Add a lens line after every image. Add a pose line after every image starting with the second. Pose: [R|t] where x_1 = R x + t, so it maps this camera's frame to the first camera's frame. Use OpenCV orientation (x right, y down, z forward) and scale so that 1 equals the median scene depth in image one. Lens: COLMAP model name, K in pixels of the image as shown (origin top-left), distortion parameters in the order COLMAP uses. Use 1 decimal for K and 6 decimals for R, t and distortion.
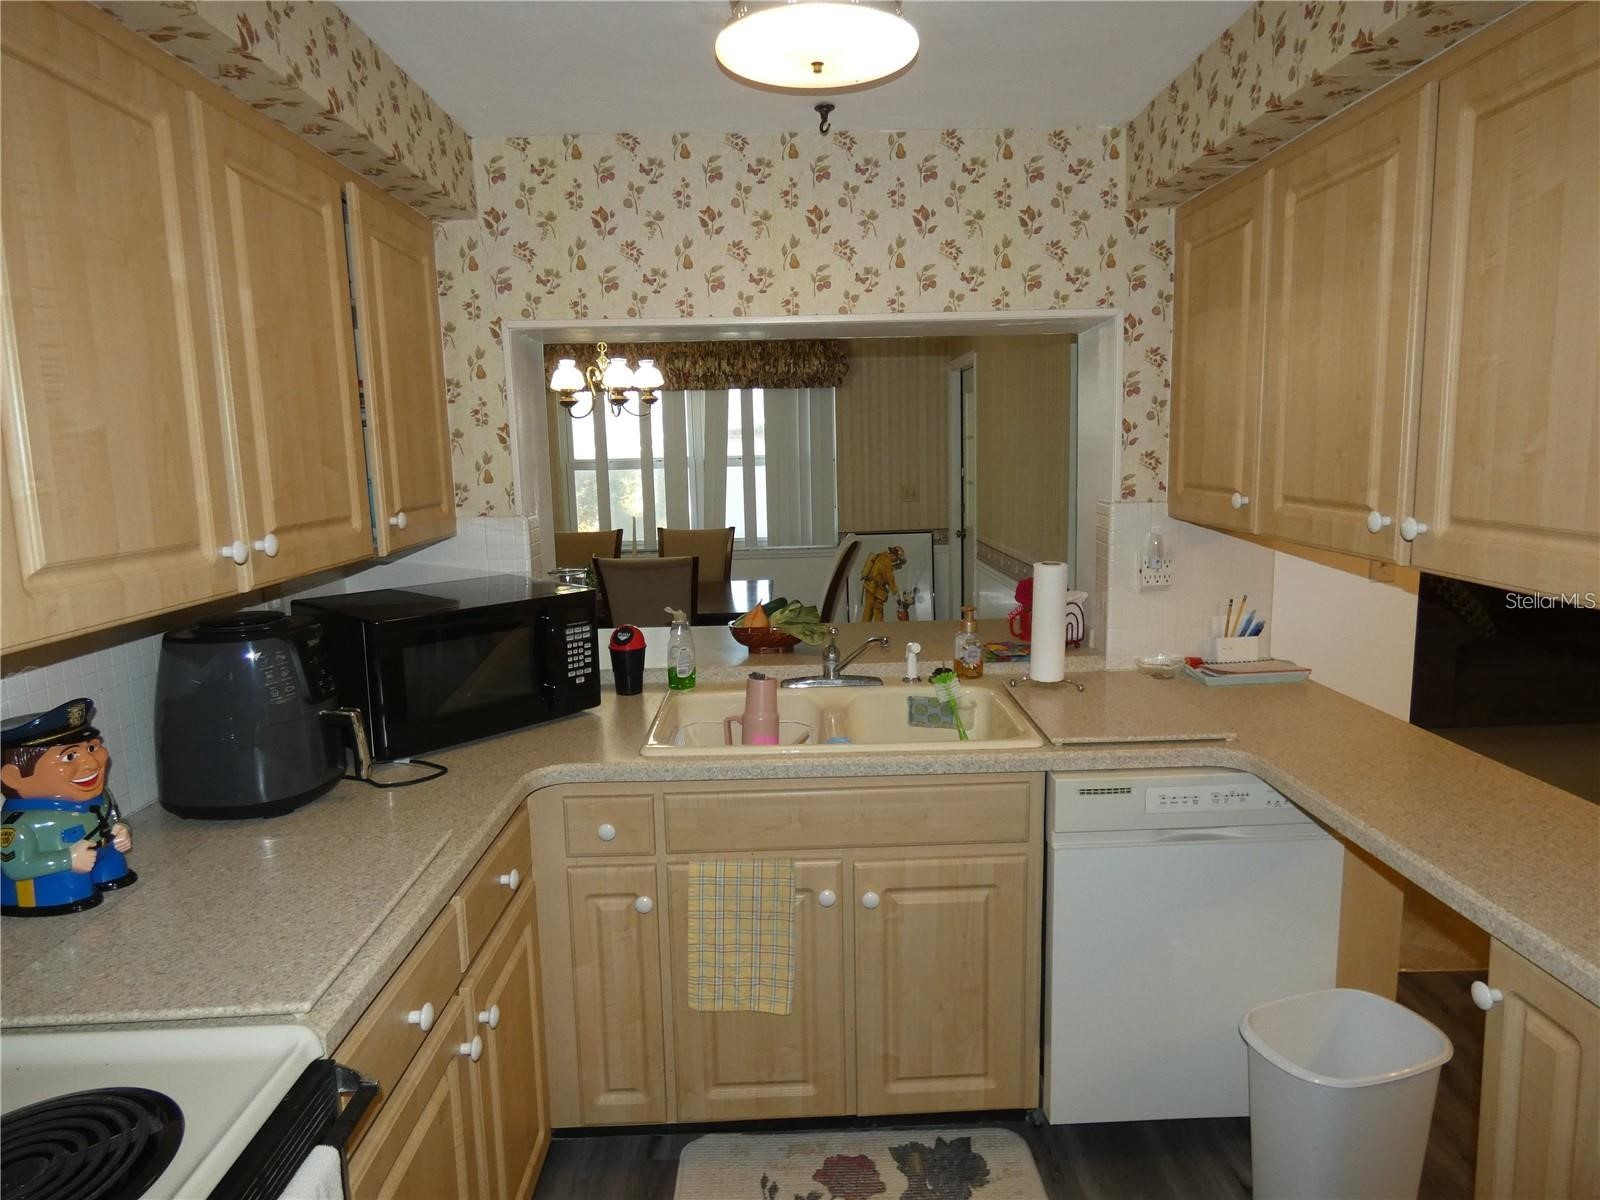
lens RADIAL K [[956.3, 0, 783.6], [0, 956.3, 600.3], [0, 0, 1]] dist [0.002066, -0.011634]
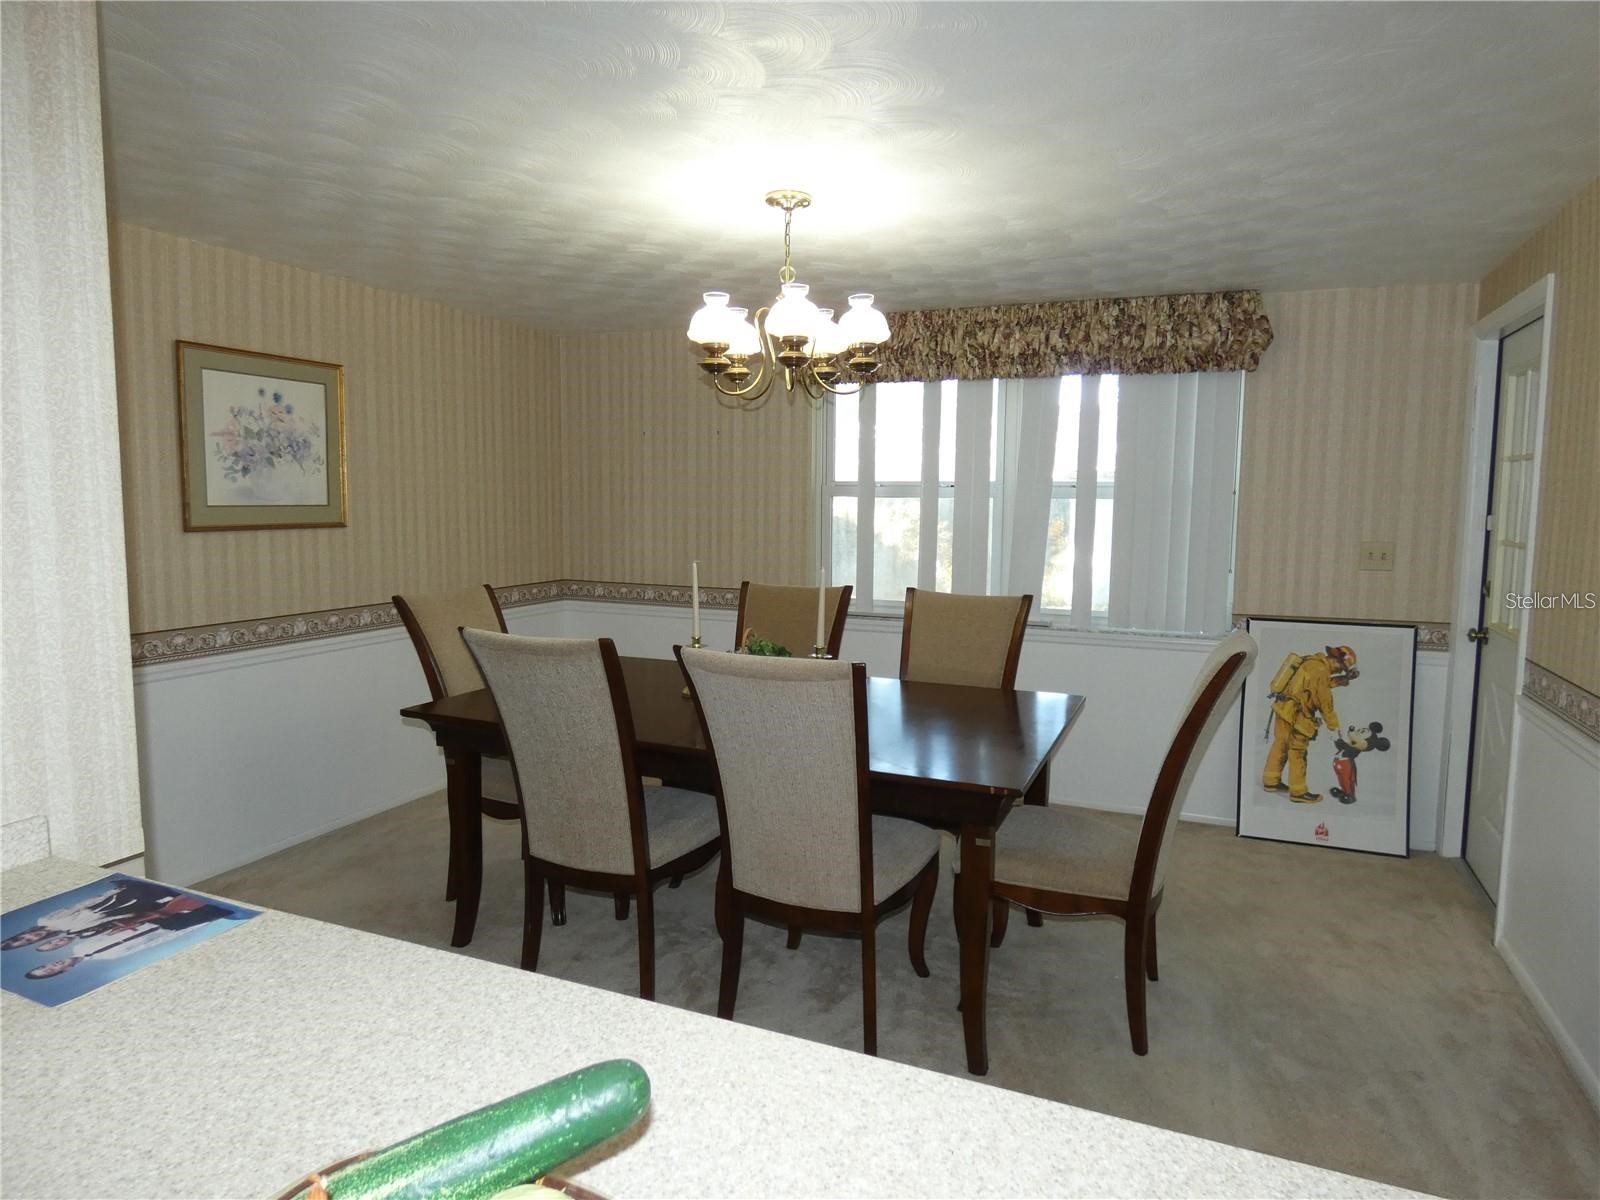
lens RADIAL K [[956.3, 0, 805.0], [0, 956.3, 598.3], [0, 0, 1]] dist [0.002066, -0.011634]
pose [[0.920034, 0.075680, -0.384460, 0.116264], [-0.095887, 0.994824, -0.033636, -0.102473], [0.379924, 0.067811, 0.922529, 1.008152]]
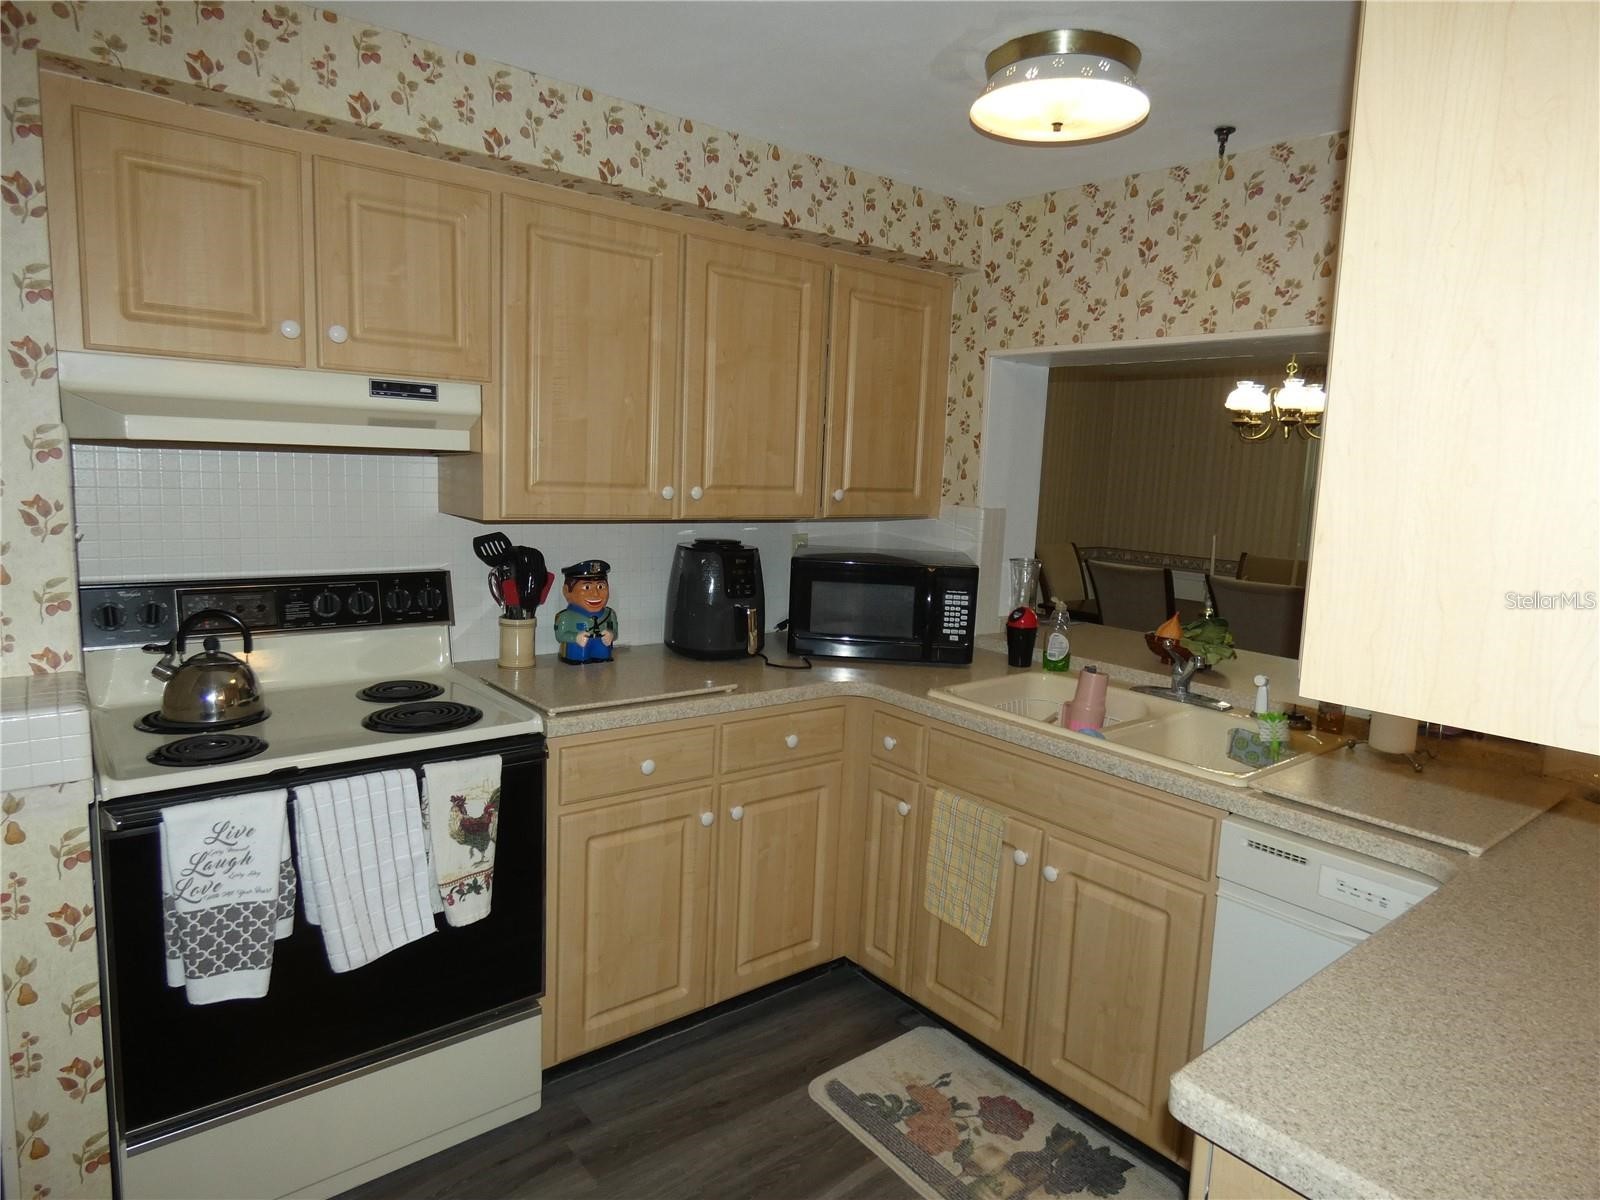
lens RADIAL K [[956.3, 0, 788.0], [0, 956.3, 593.4], [0, 0, 1]] dist [0.002066, -0.011634]
pose [[0.616433, 0.160874, -0.770798, 0.573934], [-0.179813, 0.981801, 0.061110, -0.010074], [0.766601, 0.100929, 0.634142, 0.040669]]
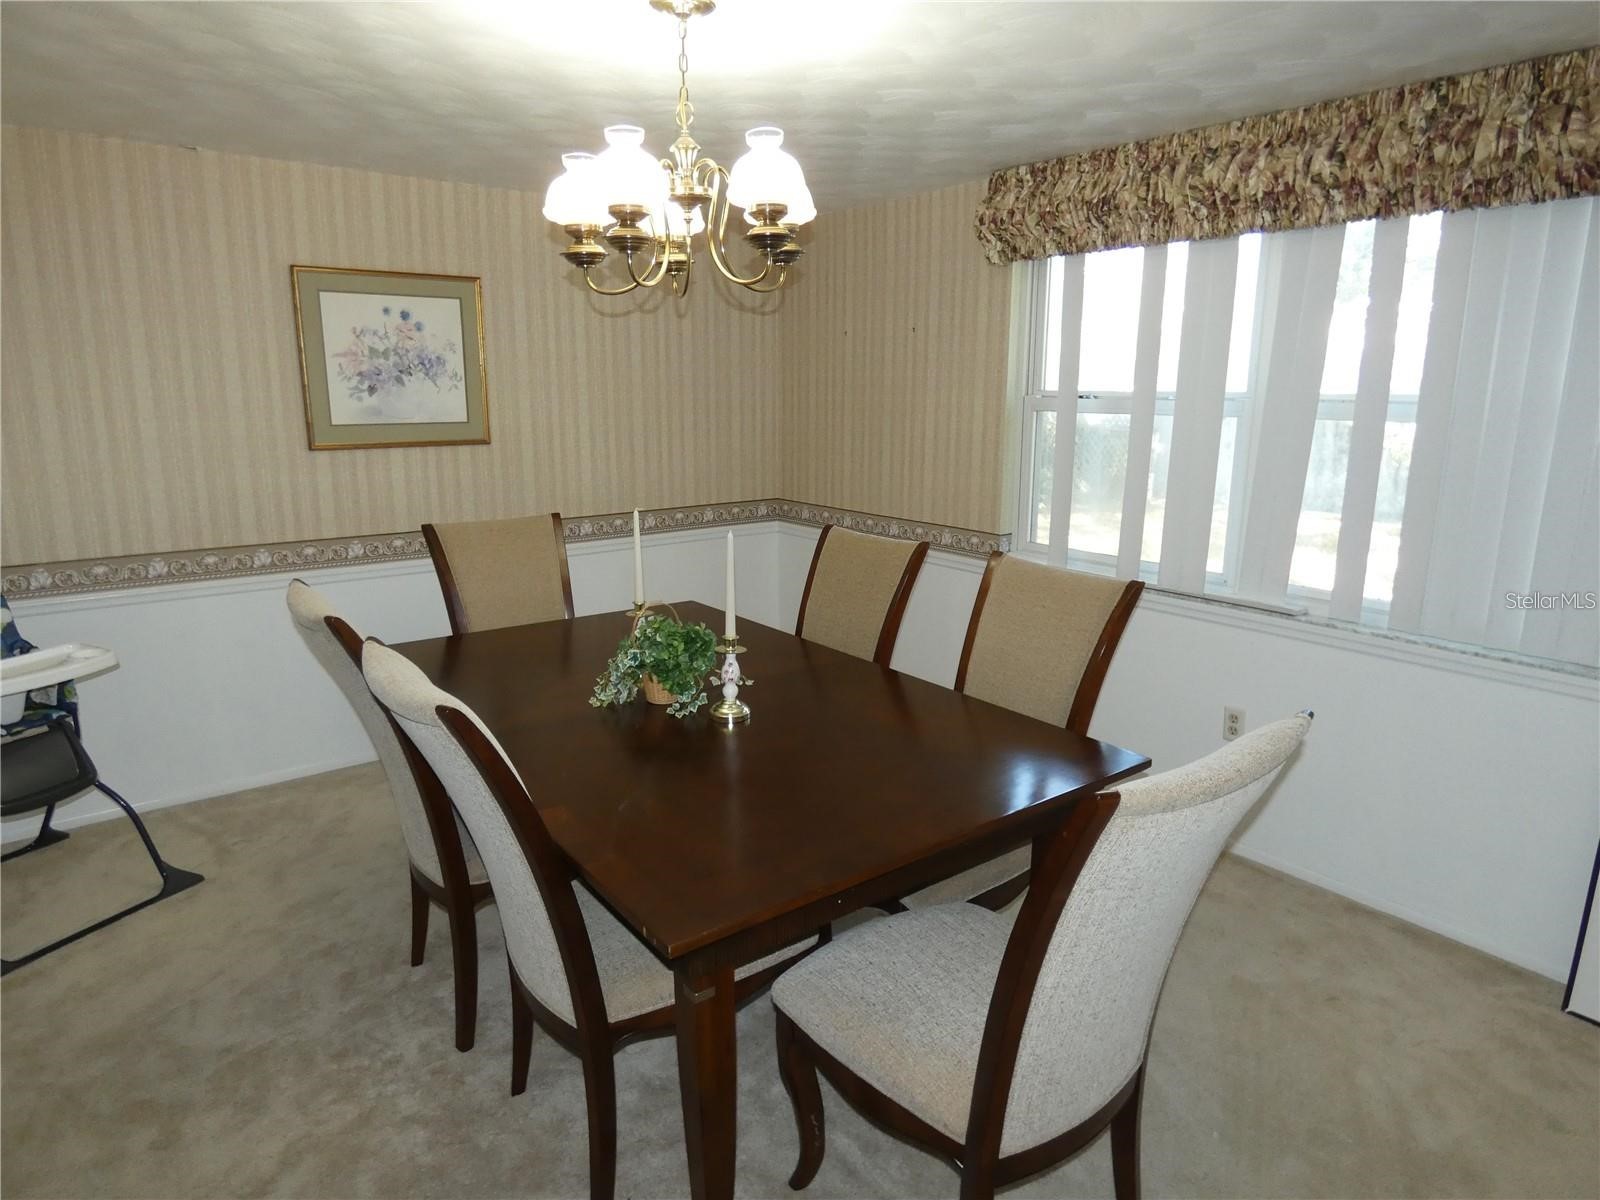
lens RADIAL K [[956.3, 0, 802.7], [0, 956.3, 590.2], [0, 0, 1]] dist [0.002066, -0.011634]
pose [[0.609066, 0.195129, -0.768741, 0.396324], [-0.144982, 0.980323, 0.133966, -0.260980], [0.779755, 0.029859, 0.625372, 1.640512]]
